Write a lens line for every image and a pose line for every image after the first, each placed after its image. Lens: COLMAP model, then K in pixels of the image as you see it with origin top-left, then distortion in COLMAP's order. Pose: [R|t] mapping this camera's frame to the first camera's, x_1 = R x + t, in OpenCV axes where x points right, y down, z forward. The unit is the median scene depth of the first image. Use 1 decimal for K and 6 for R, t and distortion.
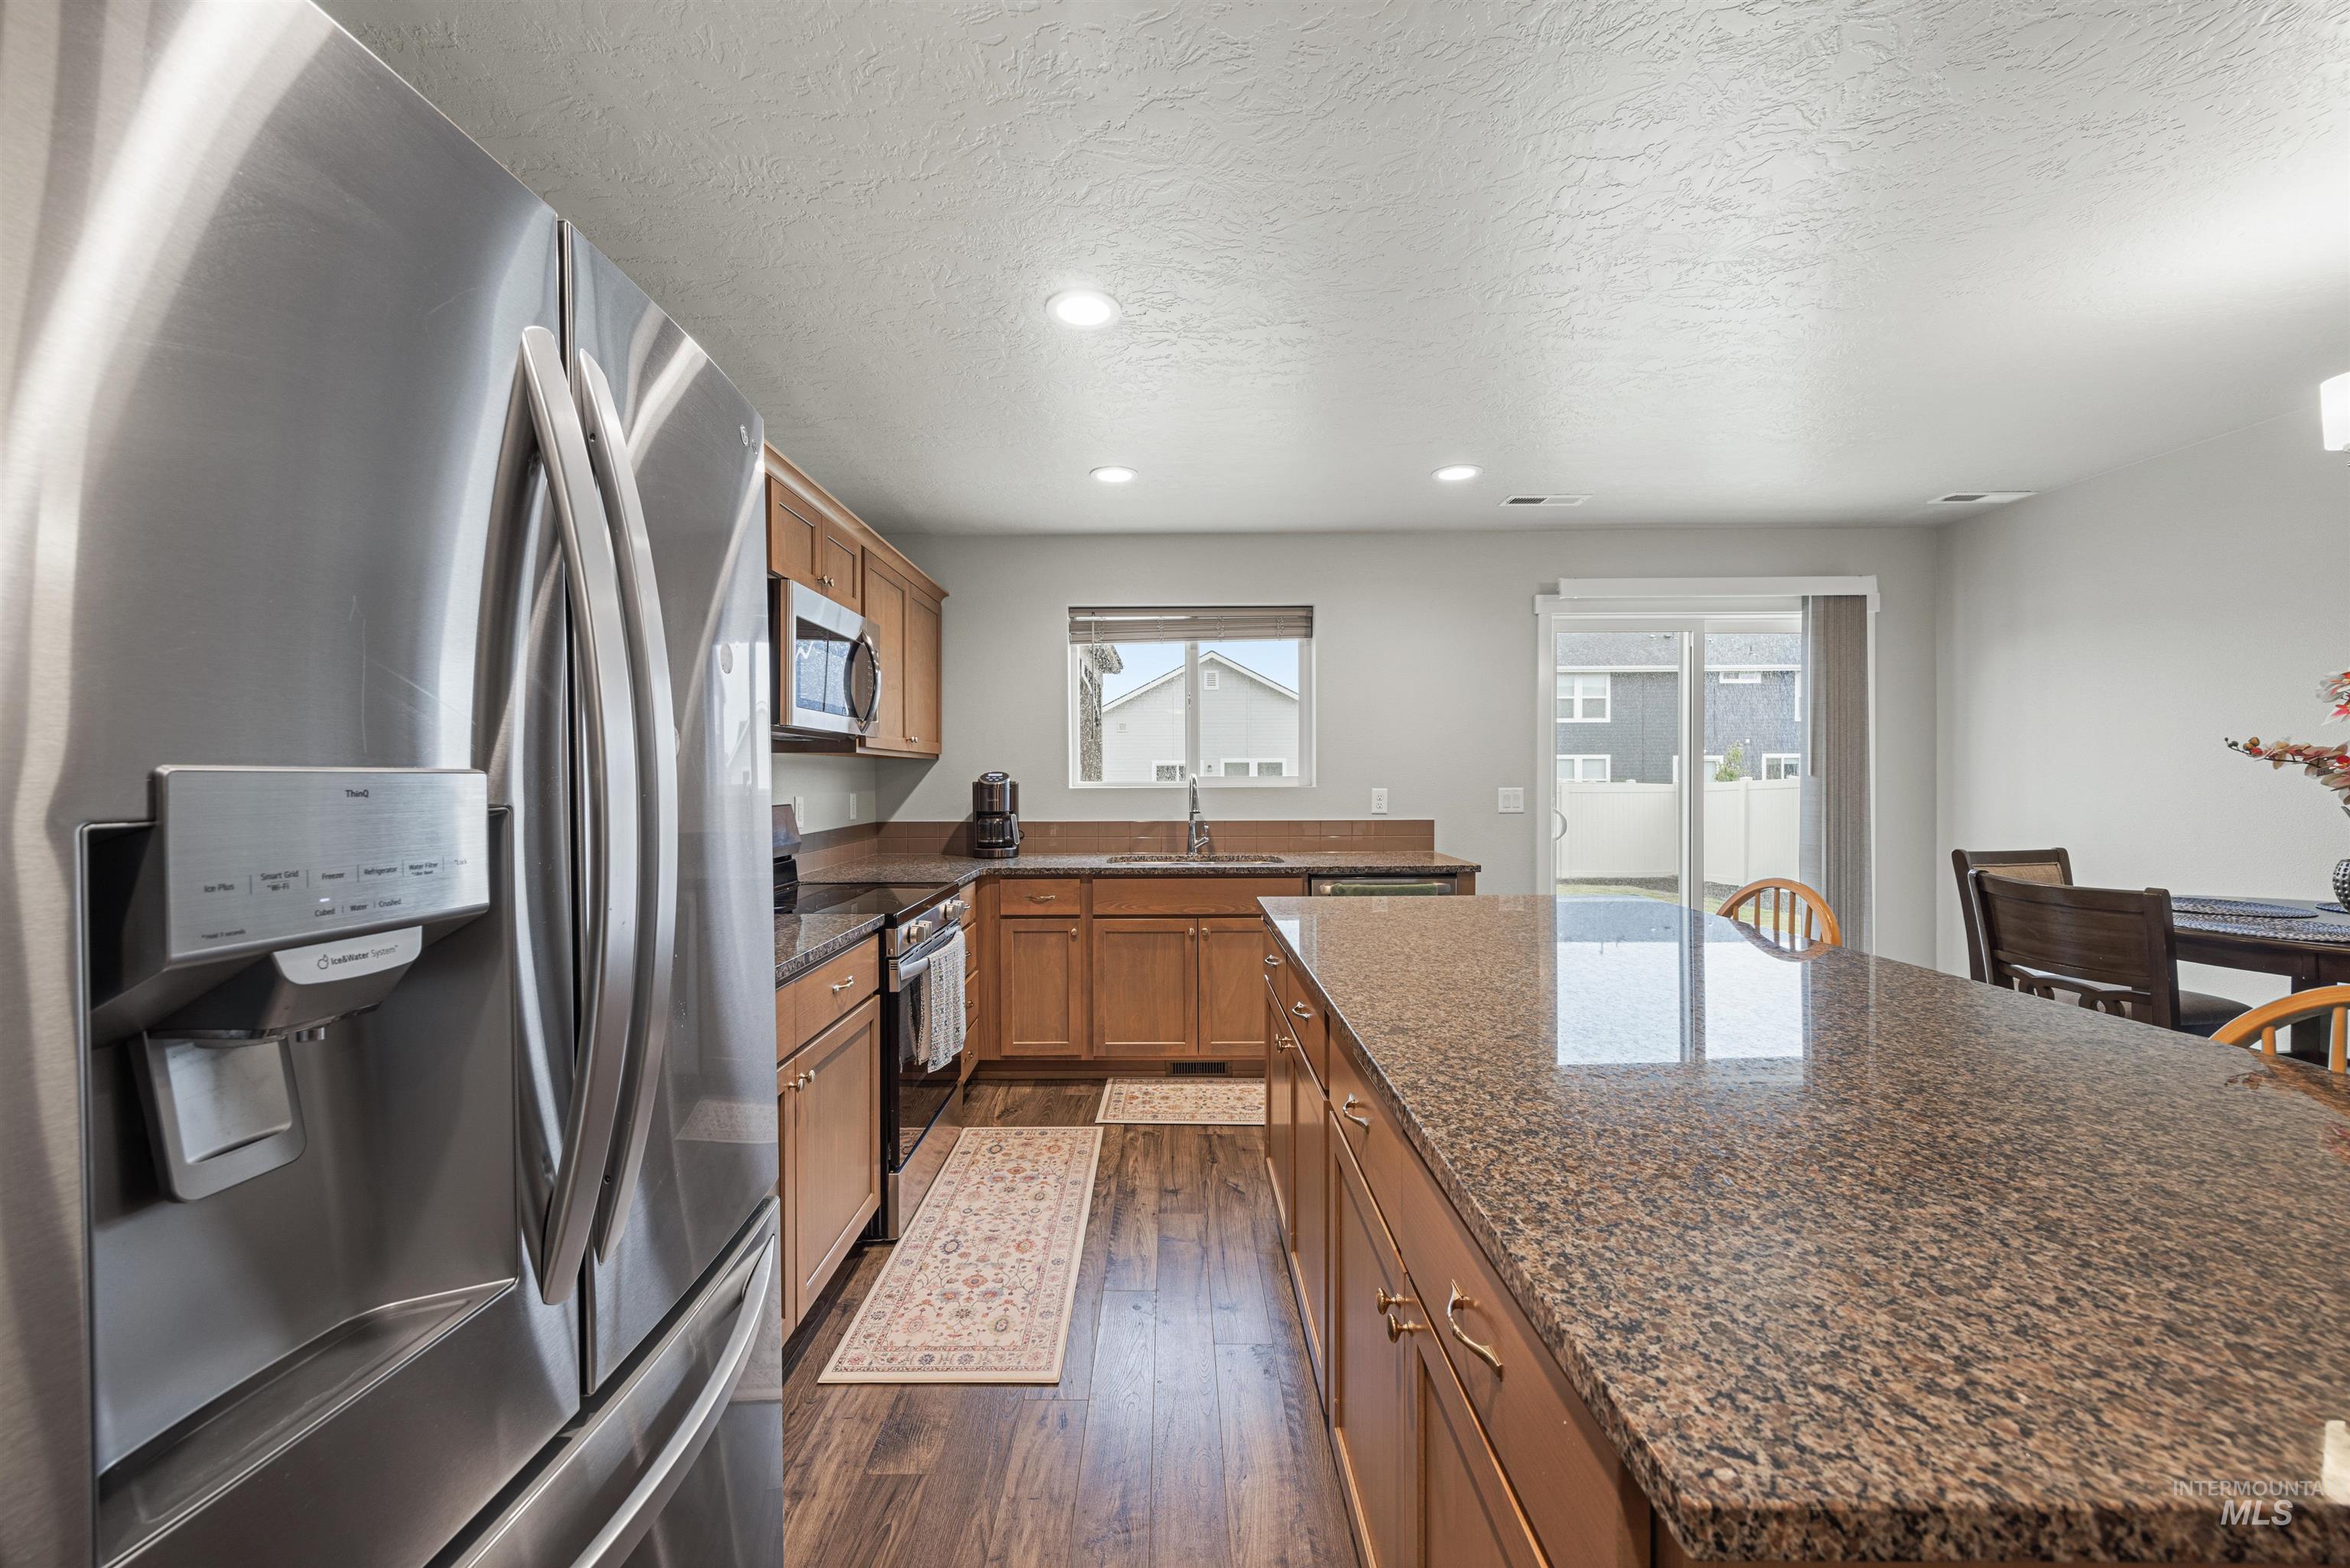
lens RADIAL K [[897.7, 0, 1163.3], [0, 897.7, 778.1], [0, 0, 1]] dist [-0.001662, 0.001537]
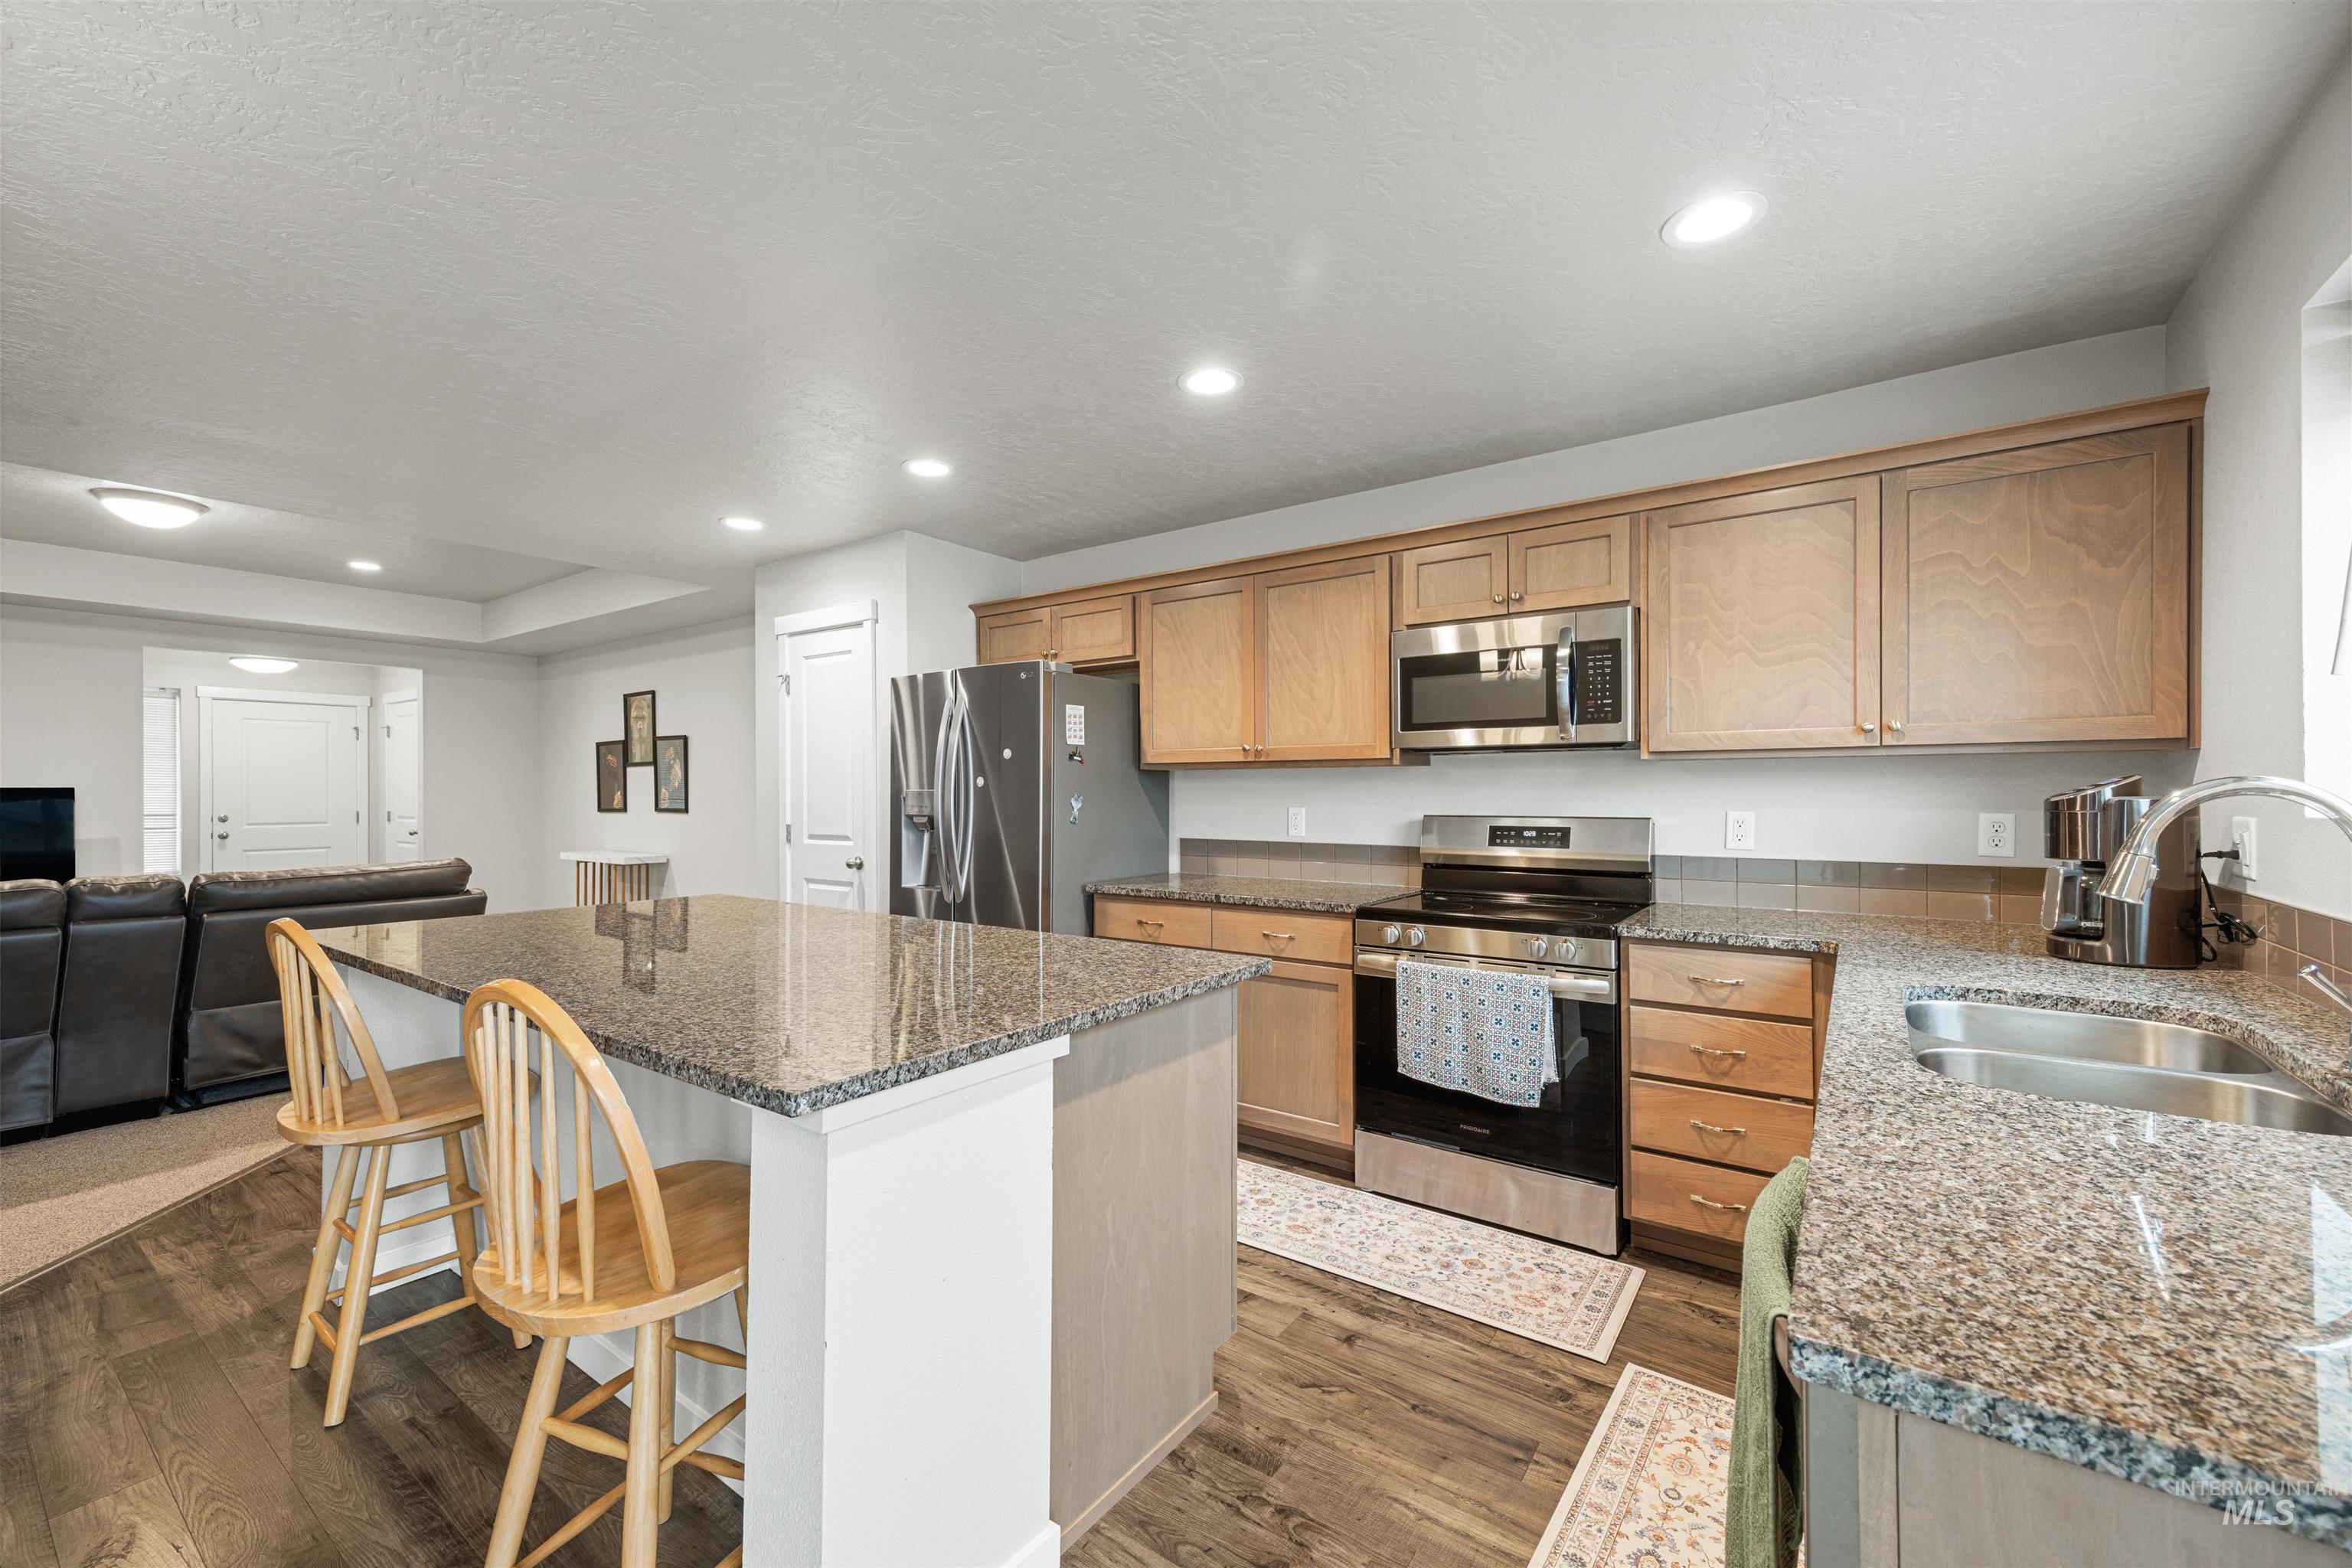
lens RADIAL K [[938.3, 0, 1163.5], [0, 938.3, 795.5], [0, 0, 1]] dist [0.010237, -0.001090]
pose [[-0.587287, 0.008167, -0.809338, 0.552488], [0.003679, 0.999966, 0.007421, -0.001666], [0.809371, 0.001380, -0.587297, 1.003404]]
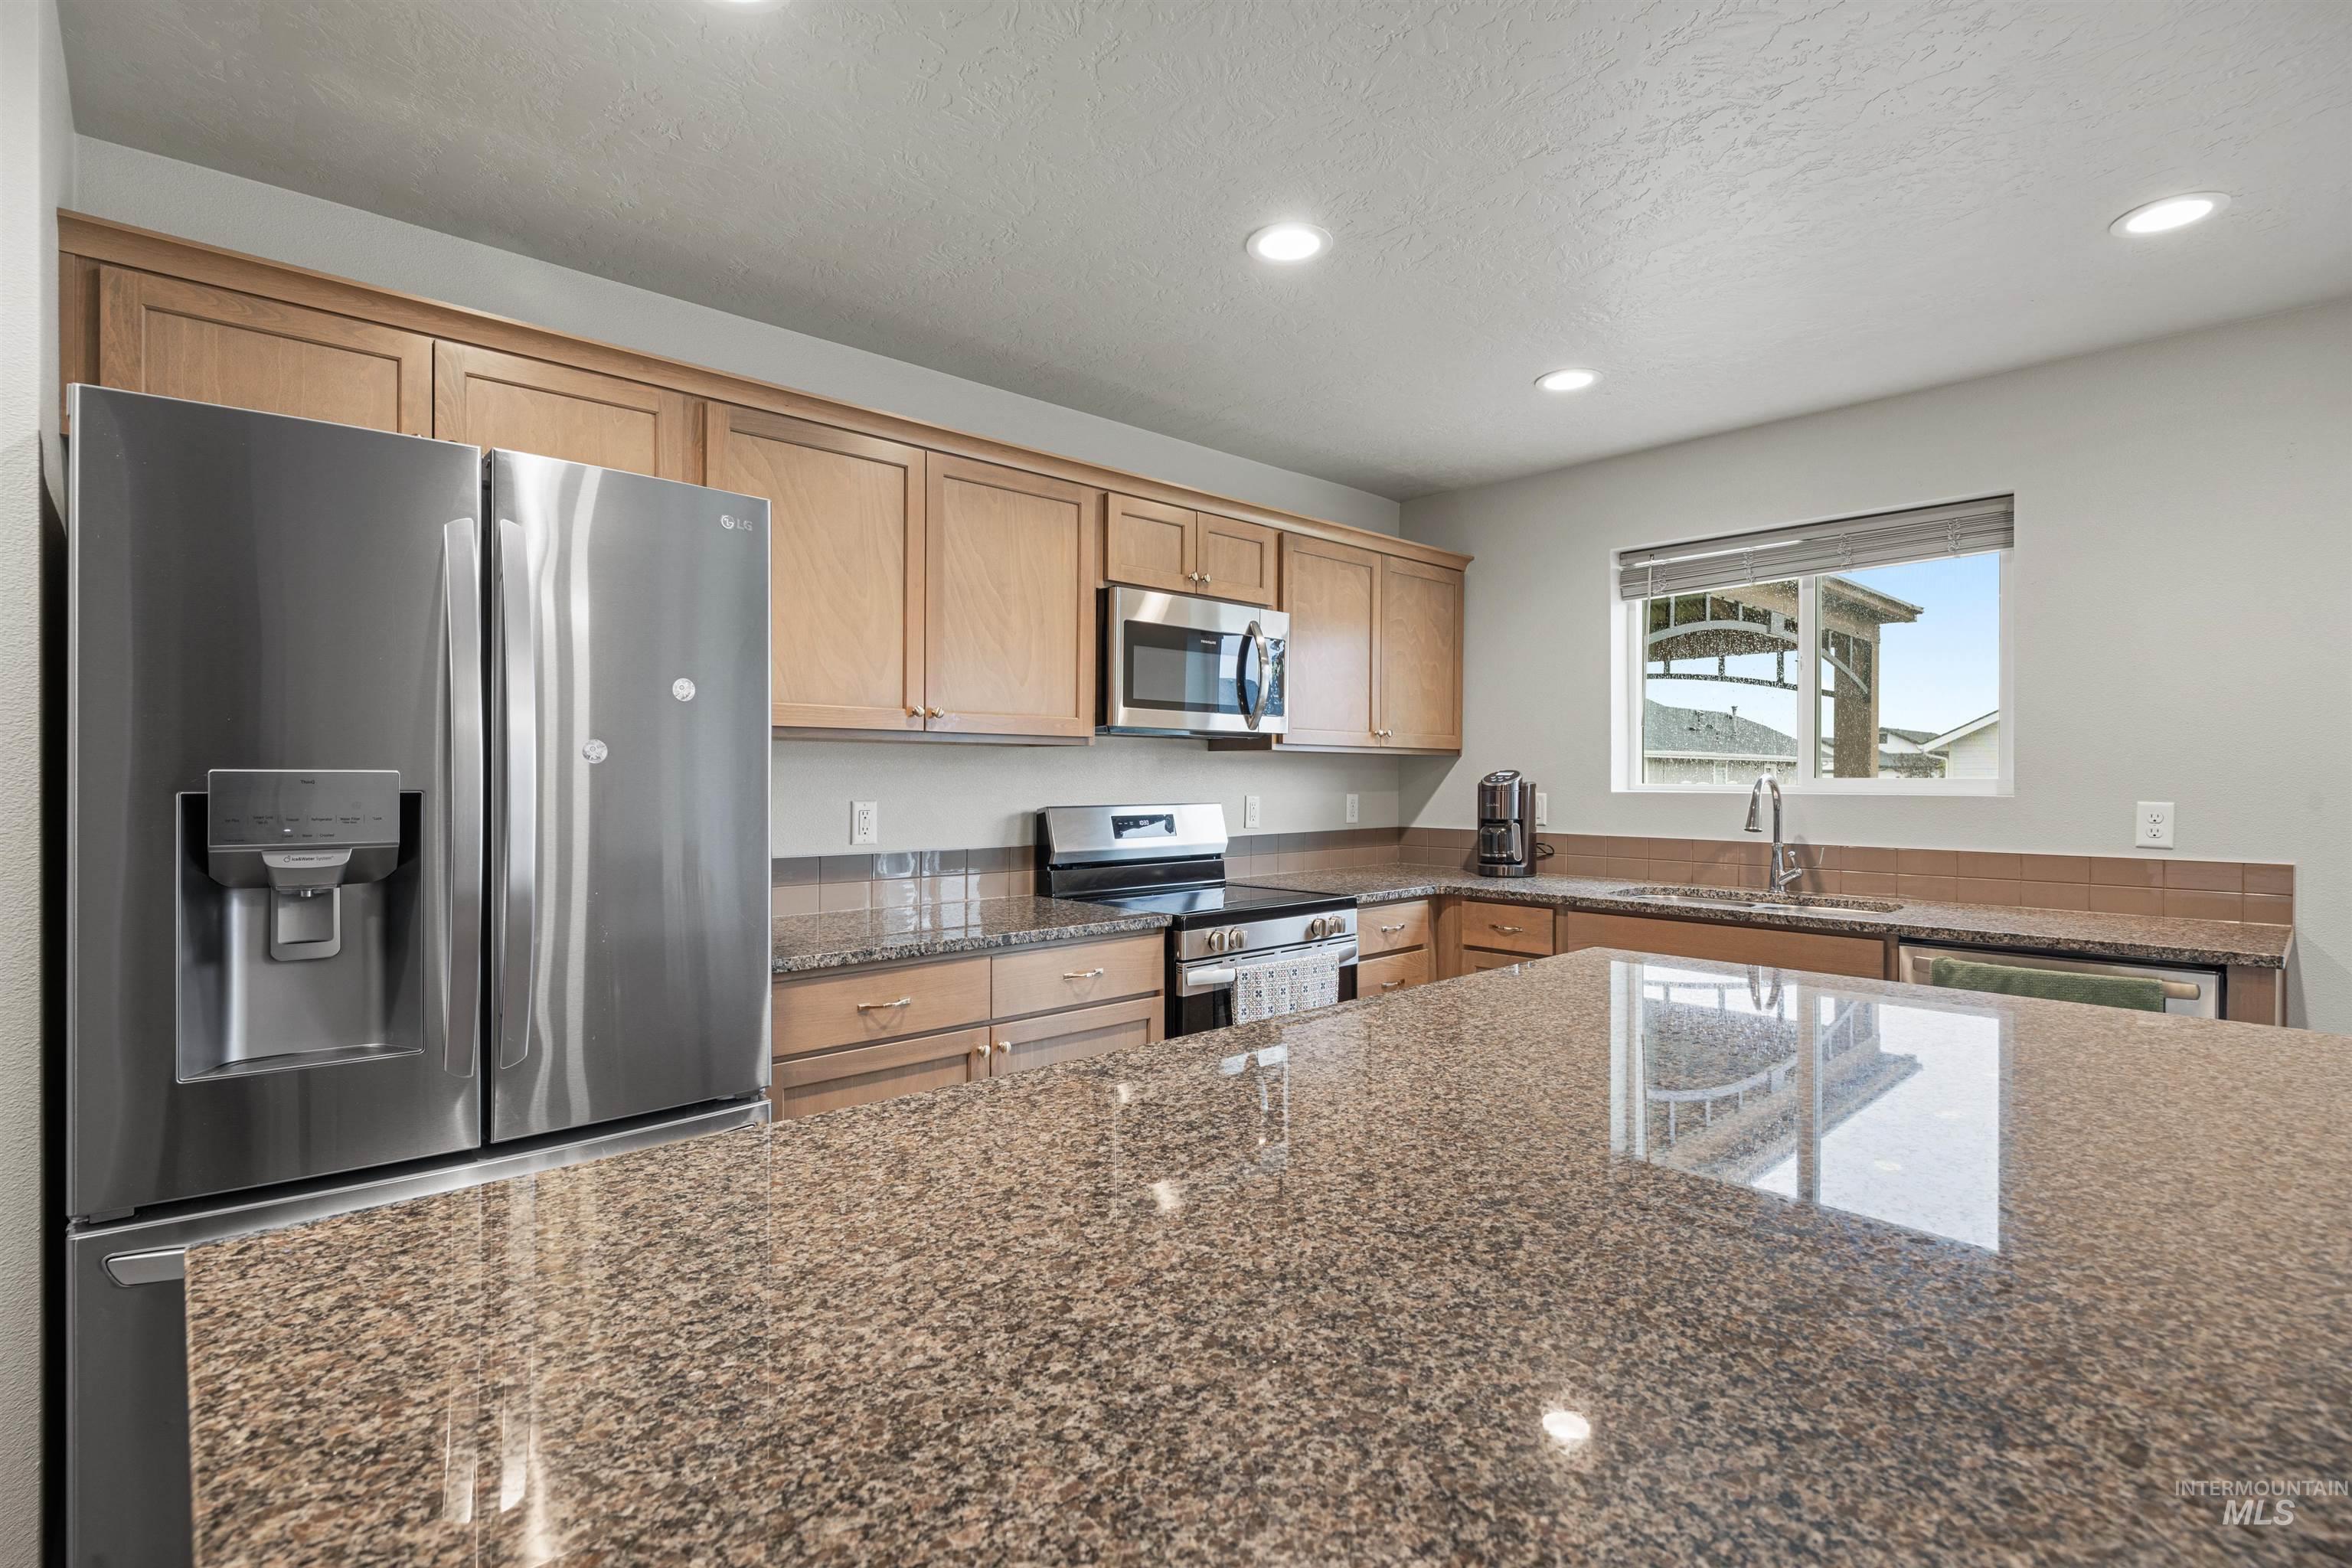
lens RADIAL K [[1104.8, 0, 1180.4], [0, 1104.8, 782.0], [0, 0, 1]] dist [-0.014055, 0.001754]
pose [[0.683248, 0.010260, -0.730114, 0.380665], [-0.006891, 0.999947, 0.007603, -0.001959], [0.730154, -0.000163, 0.683283, 0.117805]]
